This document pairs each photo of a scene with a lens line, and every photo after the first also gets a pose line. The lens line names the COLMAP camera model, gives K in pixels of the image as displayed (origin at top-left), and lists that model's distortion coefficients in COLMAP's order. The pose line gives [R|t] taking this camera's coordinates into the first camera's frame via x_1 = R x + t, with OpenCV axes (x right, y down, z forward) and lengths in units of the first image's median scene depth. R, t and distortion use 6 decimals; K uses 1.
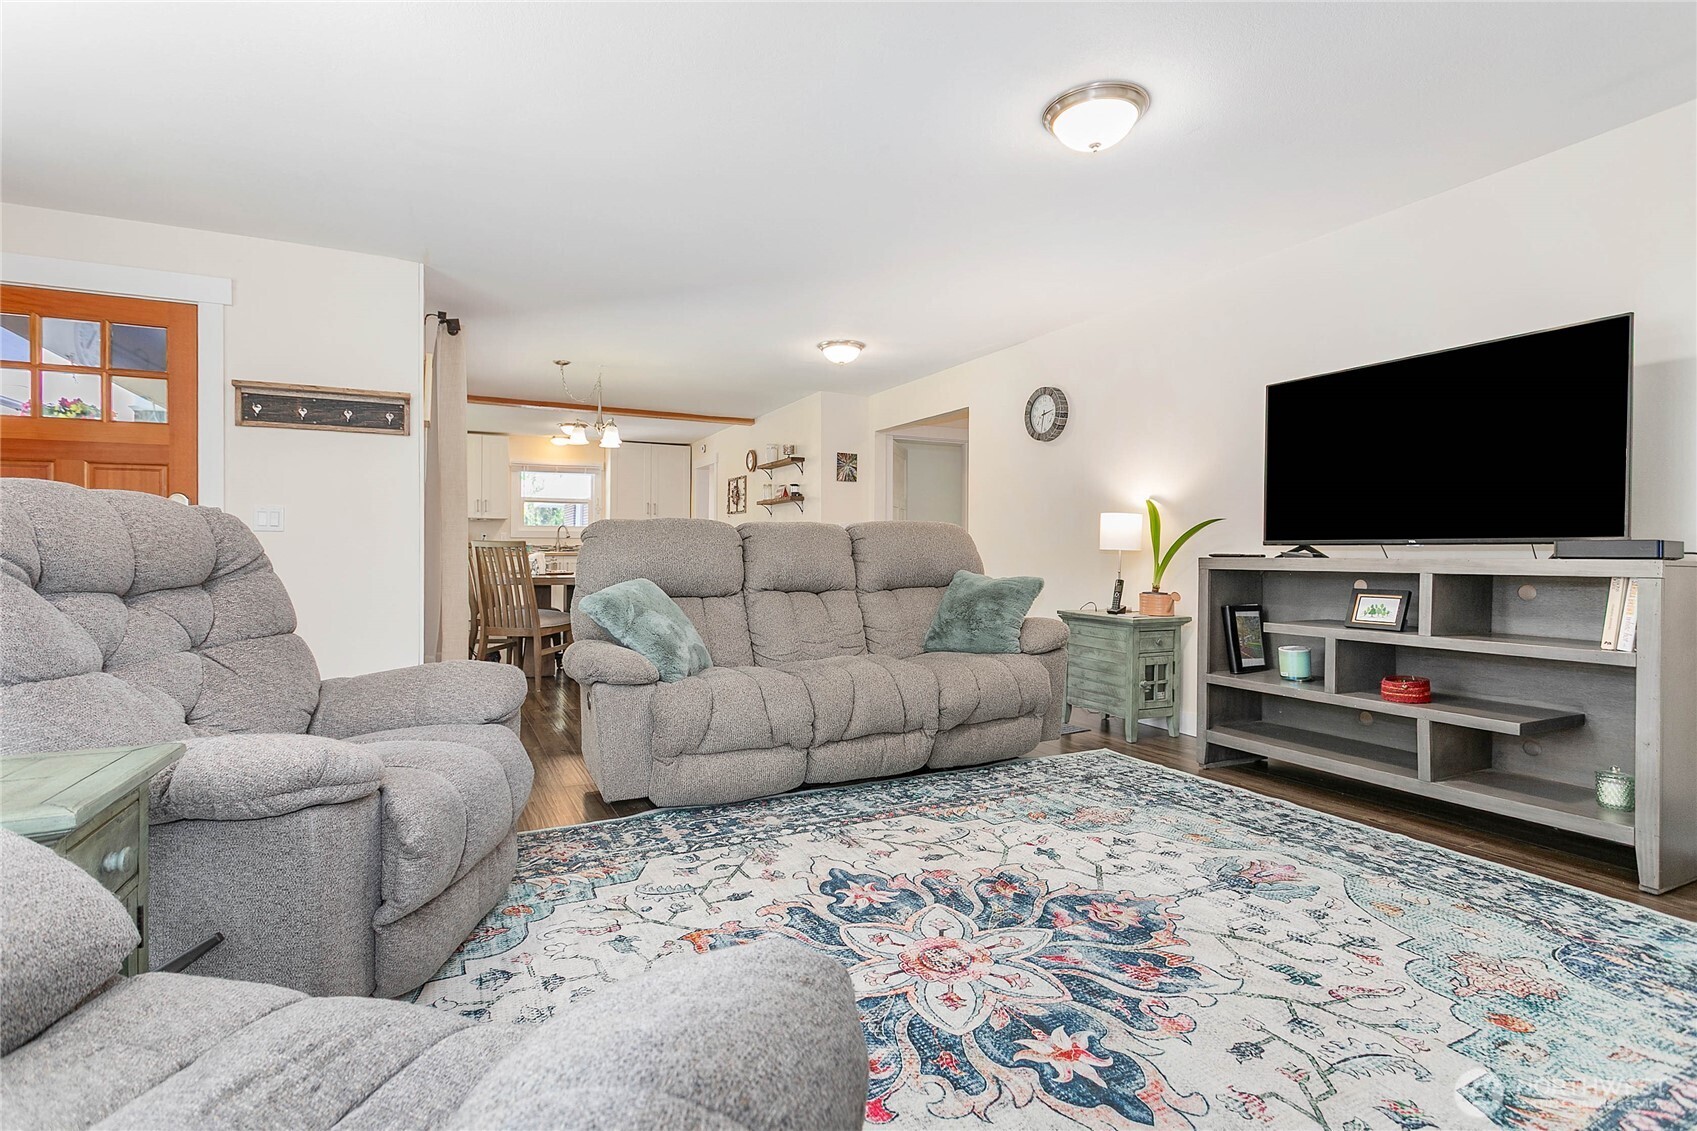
lens RADIAL K [[808.0, 0, 842.9], [0, 808.0, 555.3], [0, 0, 1]] dist [-0.000274, 0.000837]
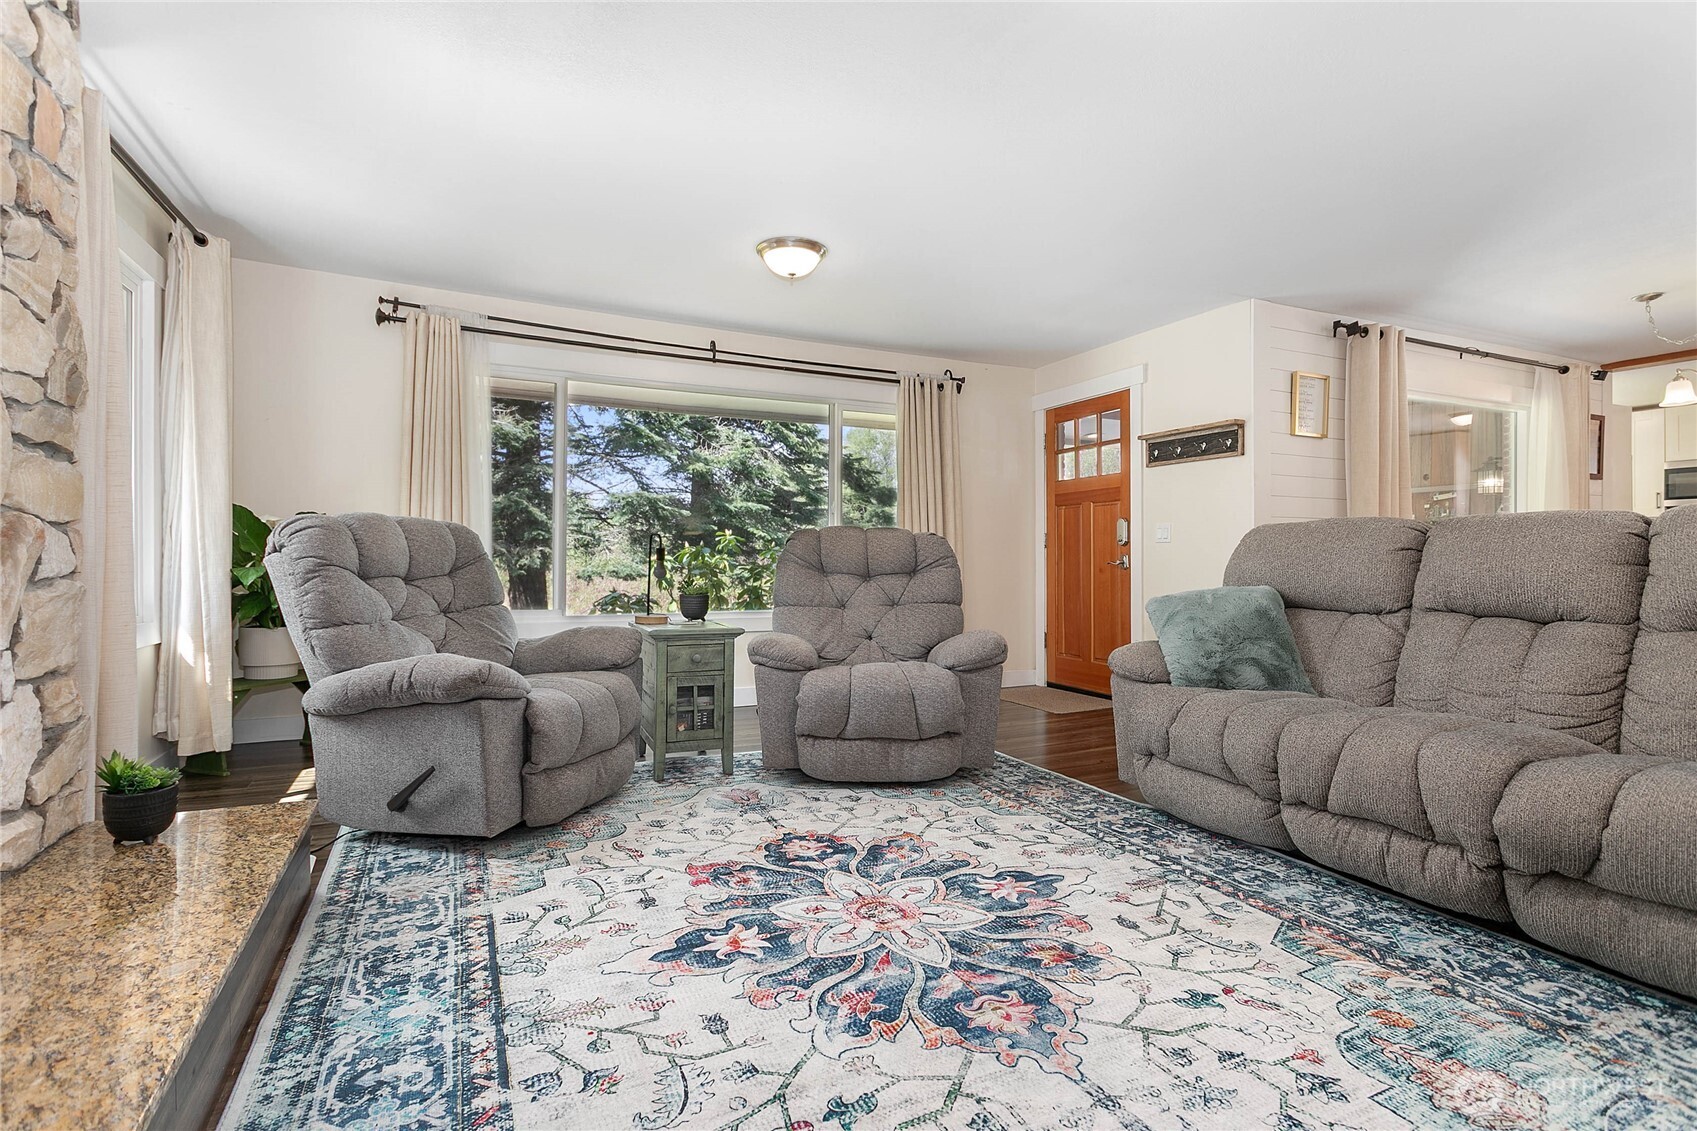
lens RADIAL K [[808.0, 0, 842.9], [0, 808.0, 555.3], [0, 0, 1]] dist [-0.000274, 0.000837]
pose [[-0.017487, -0.002956, -0.999843, 0.869115], [-0.006370, 0.999976, -0.002845, -0.000983], [0.999827, 0.006319, -0.017505, 0.658070]]
